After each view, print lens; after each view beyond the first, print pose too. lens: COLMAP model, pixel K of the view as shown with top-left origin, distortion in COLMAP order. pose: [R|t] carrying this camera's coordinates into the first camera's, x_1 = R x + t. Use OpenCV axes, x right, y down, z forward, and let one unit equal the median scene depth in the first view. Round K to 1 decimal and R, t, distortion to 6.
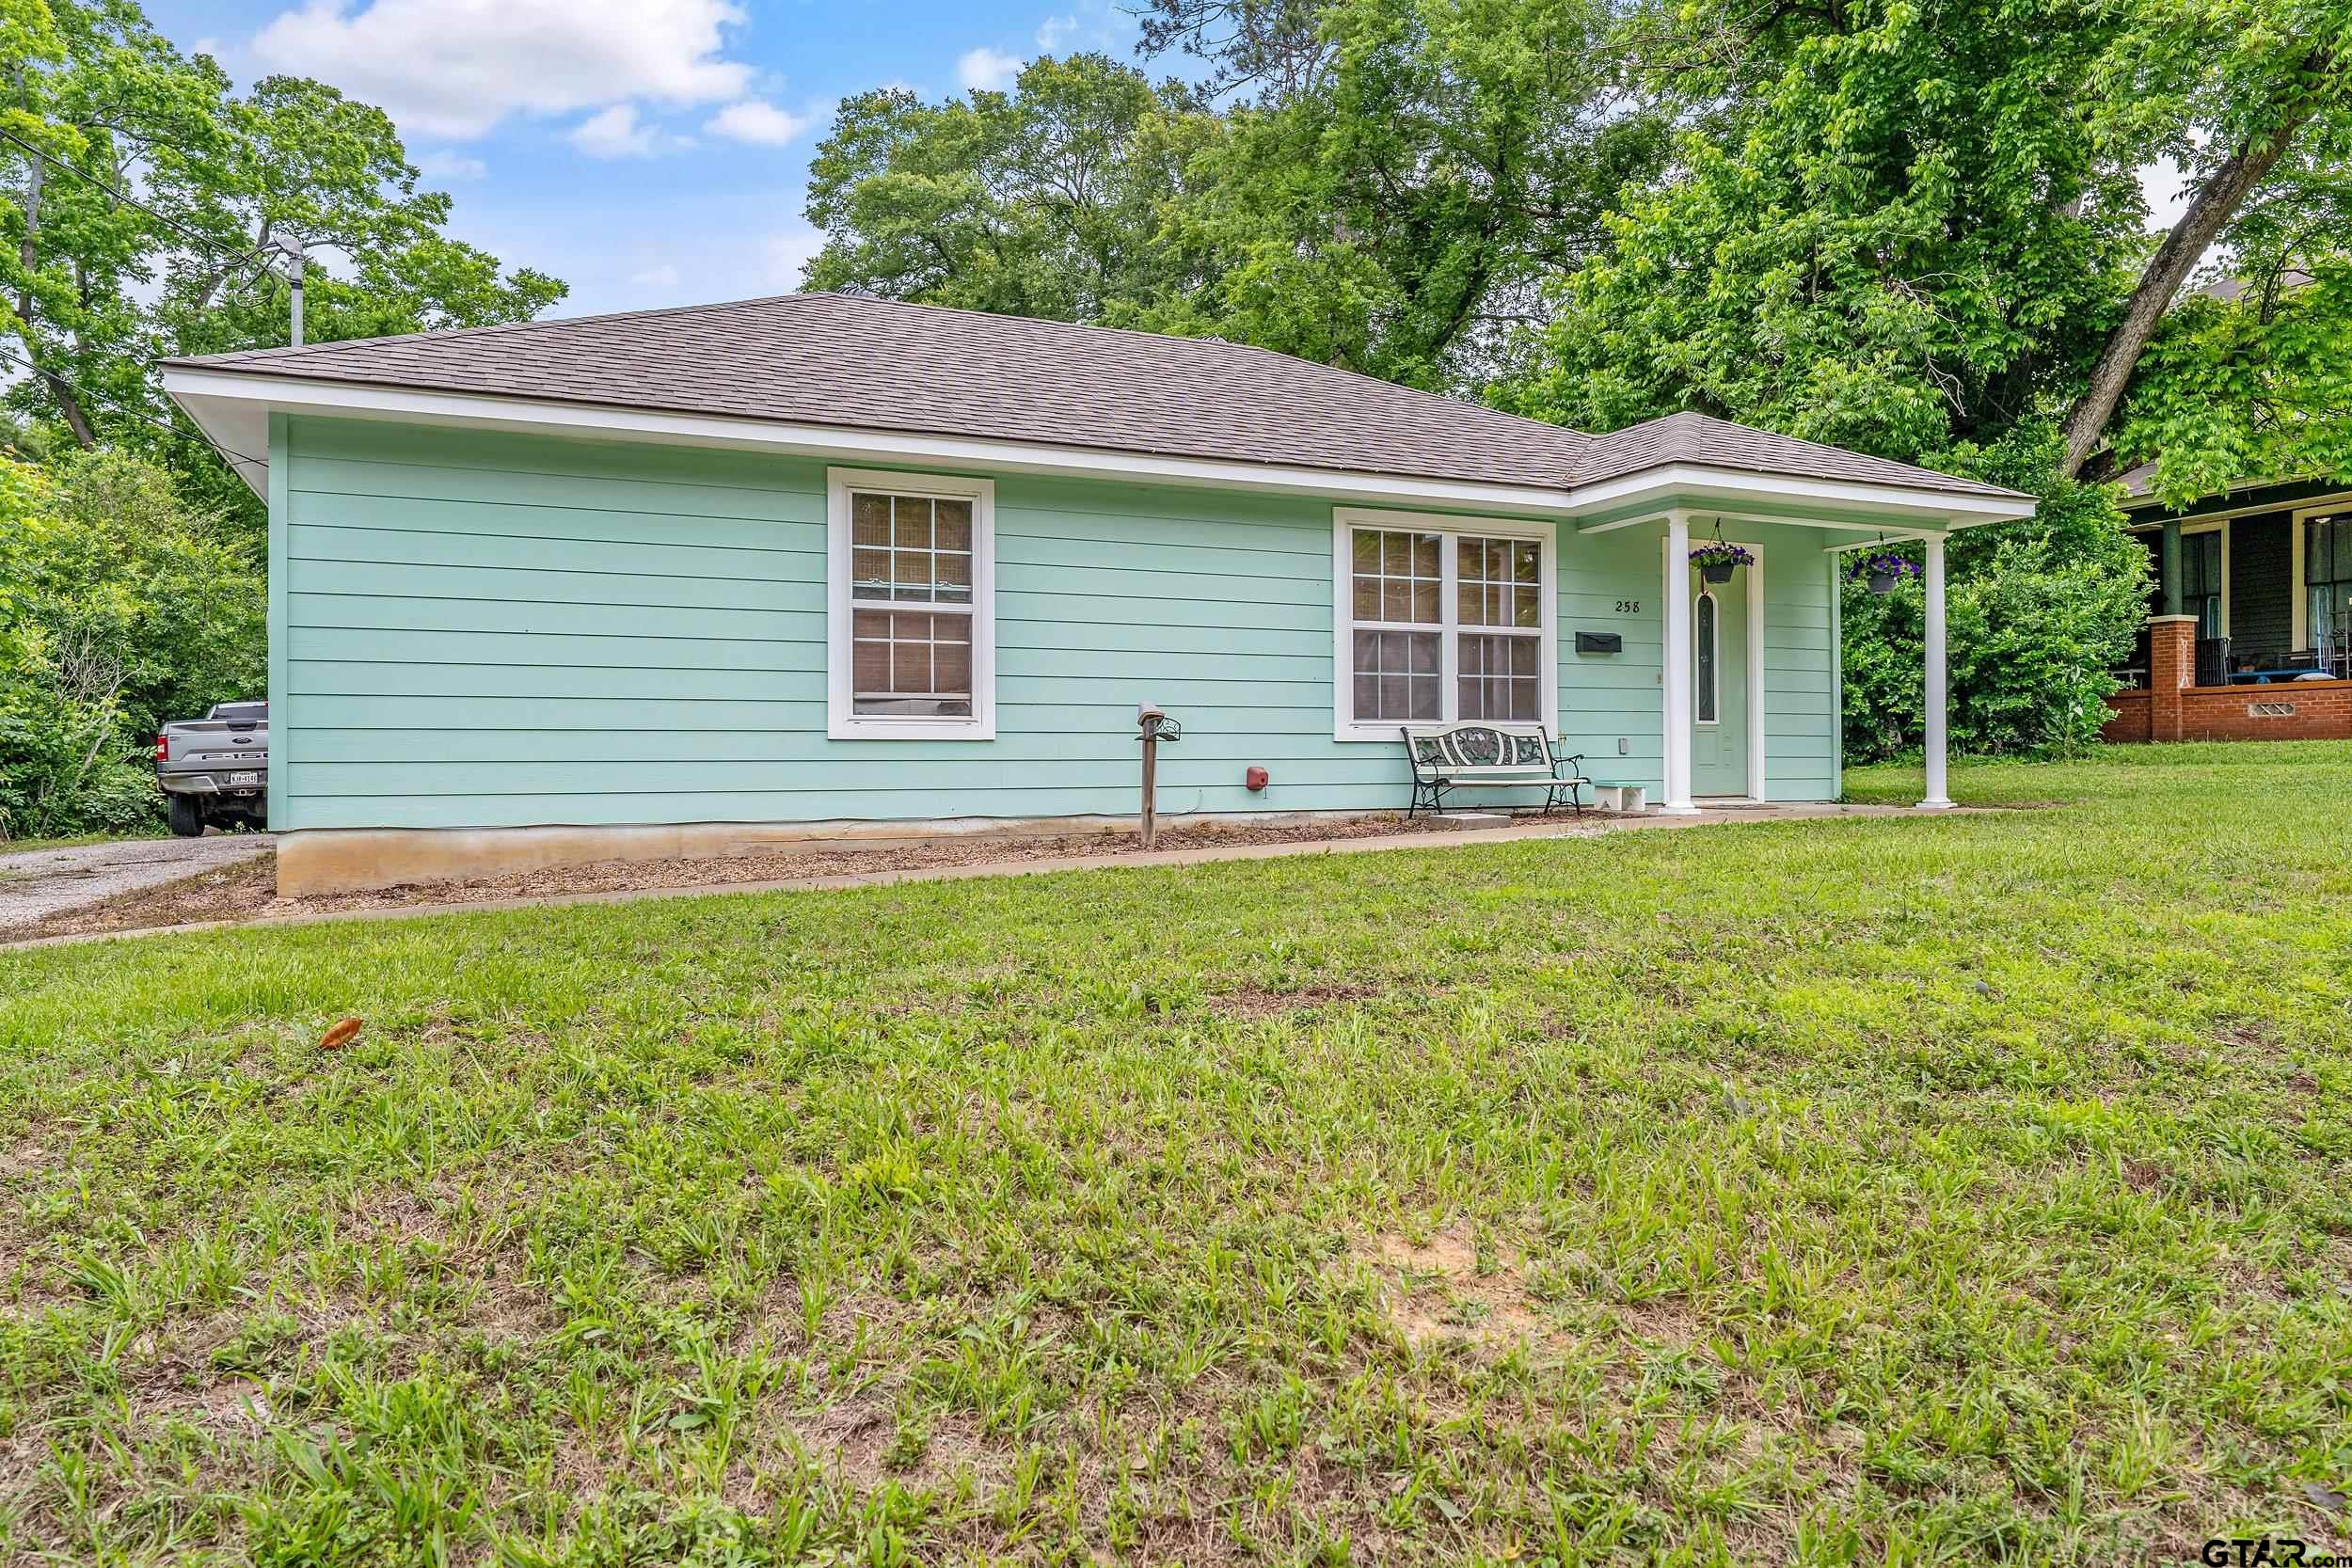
lens RADIAL K [[1476.3, 0, 1190.9], [0, 1476.3, 759.4], [0, 0, 1]] dist [-0.007026, 0.005557]
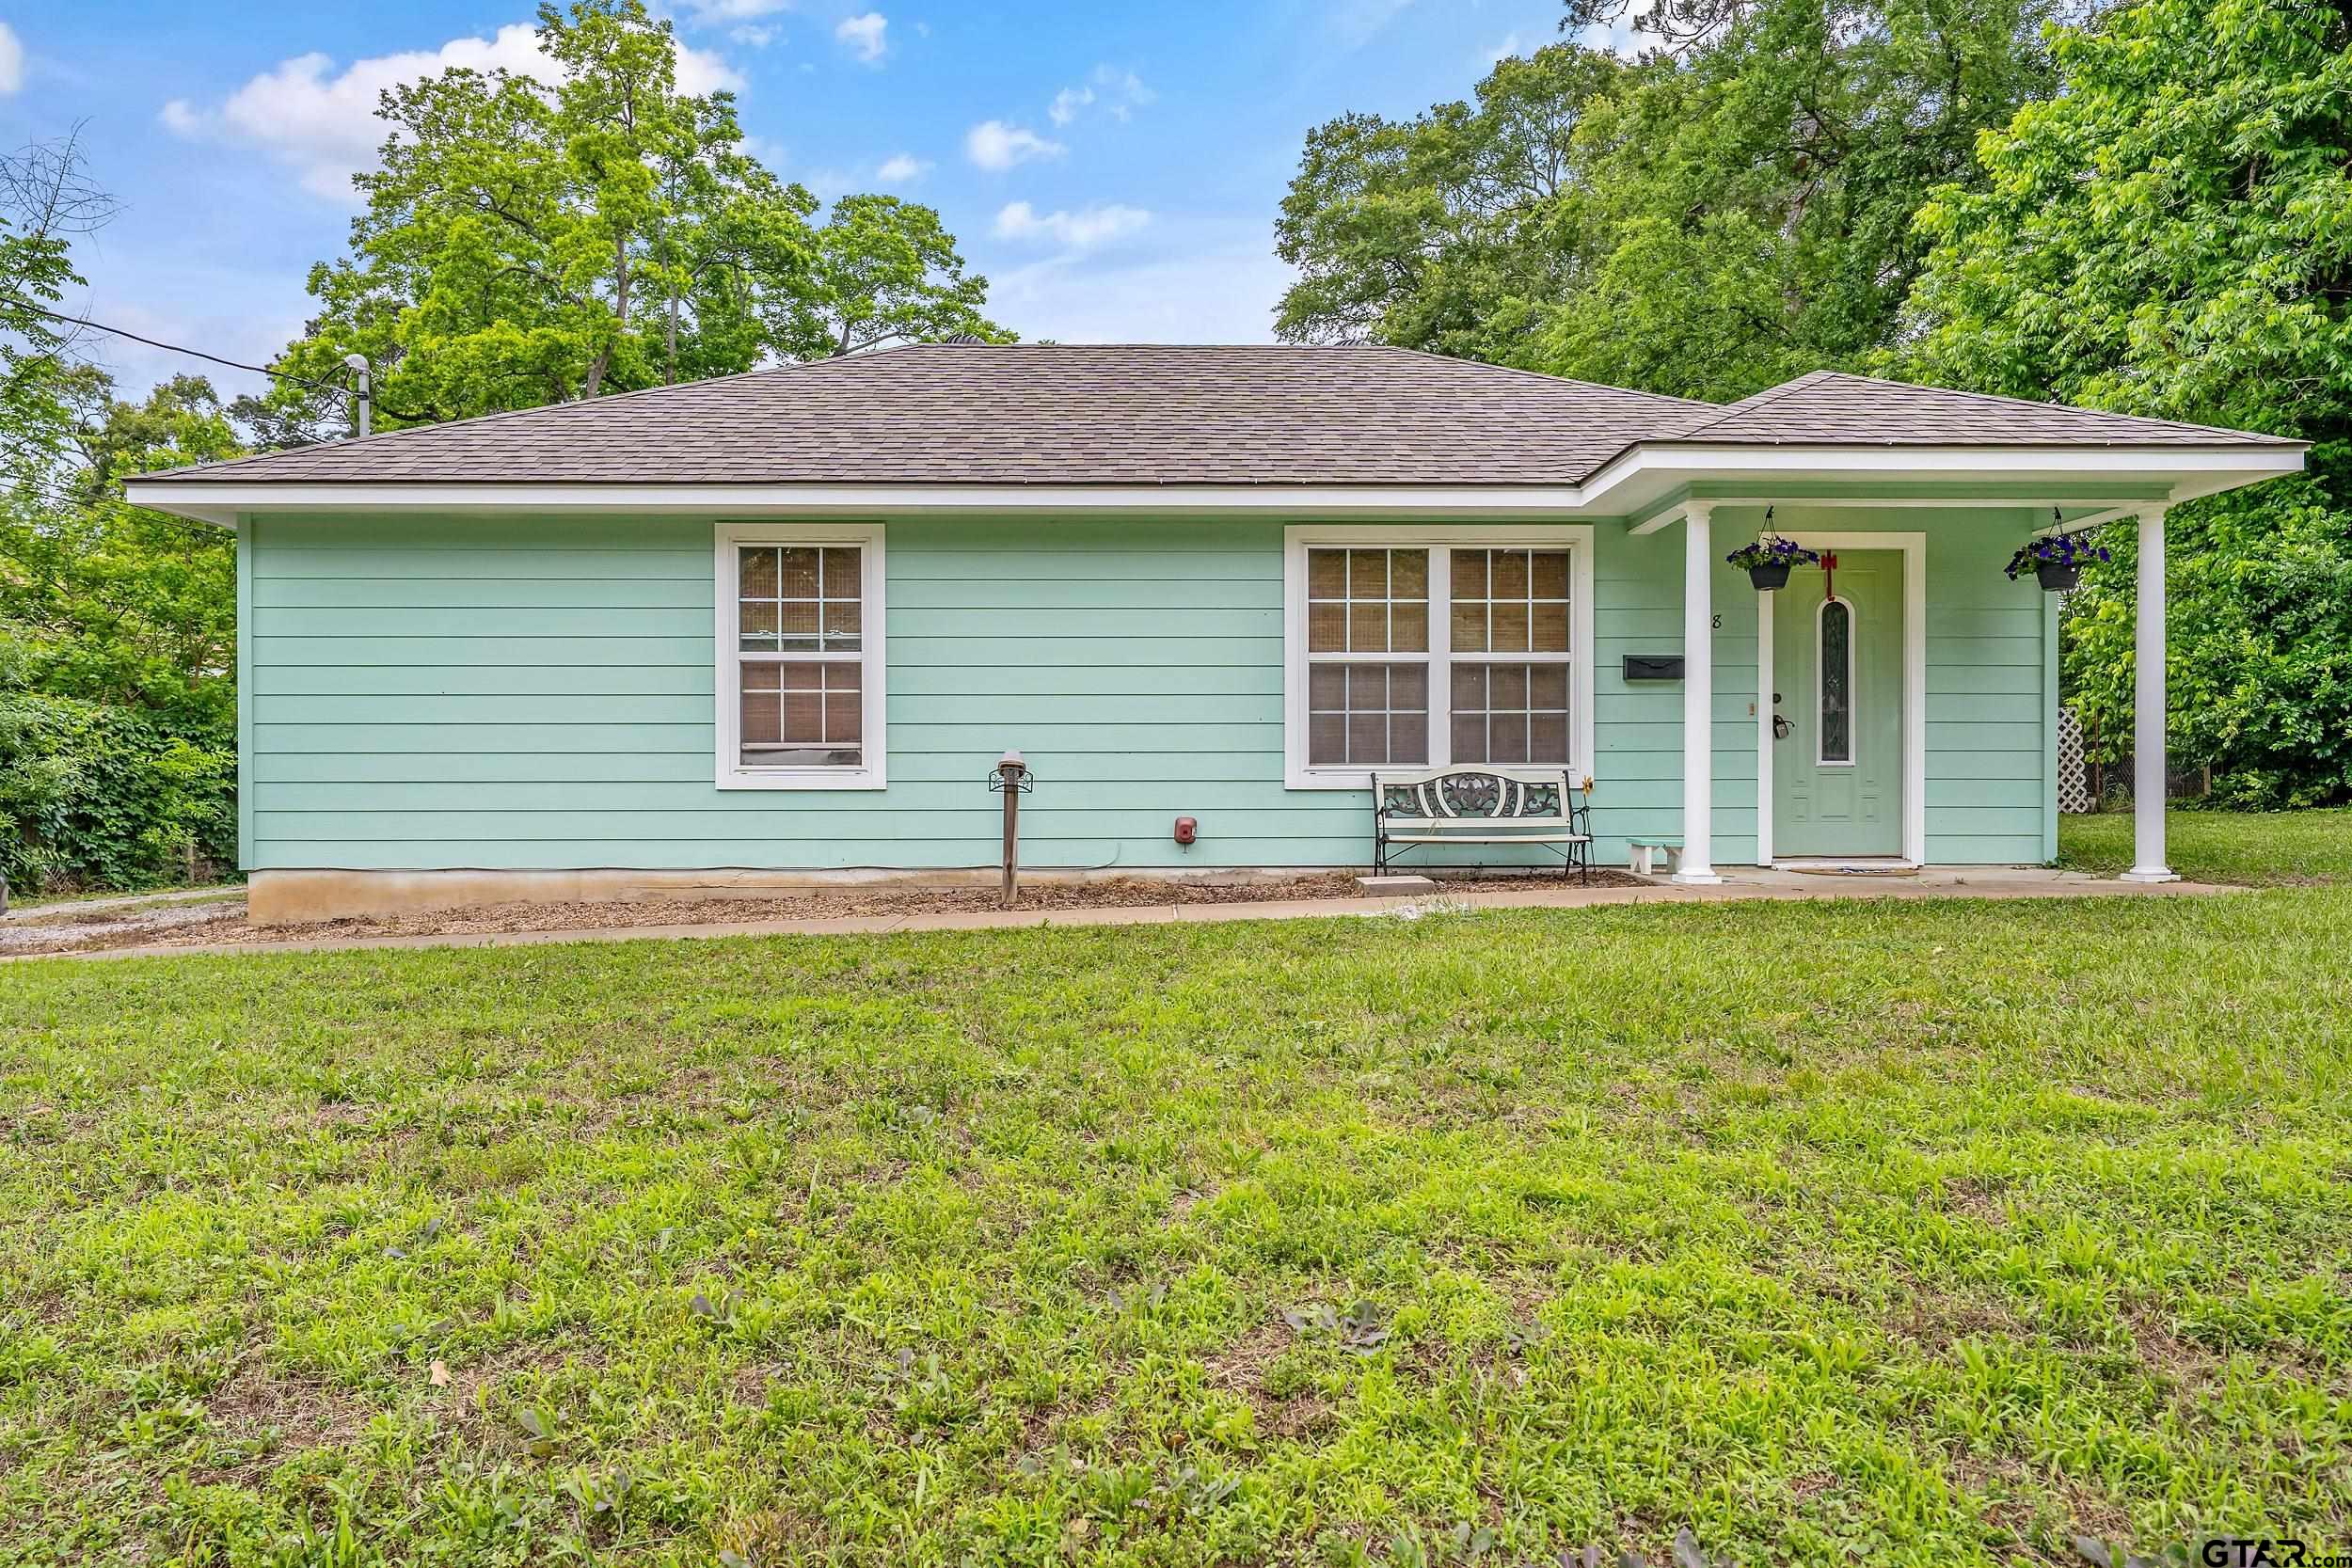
lens RADIAL K [[1476.3, 0, 1192.8], [0, 1476.3, 797.0], [0, 0, 1]] dist [-0.007026, 0.005557]
pose [[0.921675, 0.005315, -0.387926, 0.364040], [-0.001247, 0.999942, 0.010738, -0.015834], [0.387960, -0.009413, 0.921628, 0.146921]]
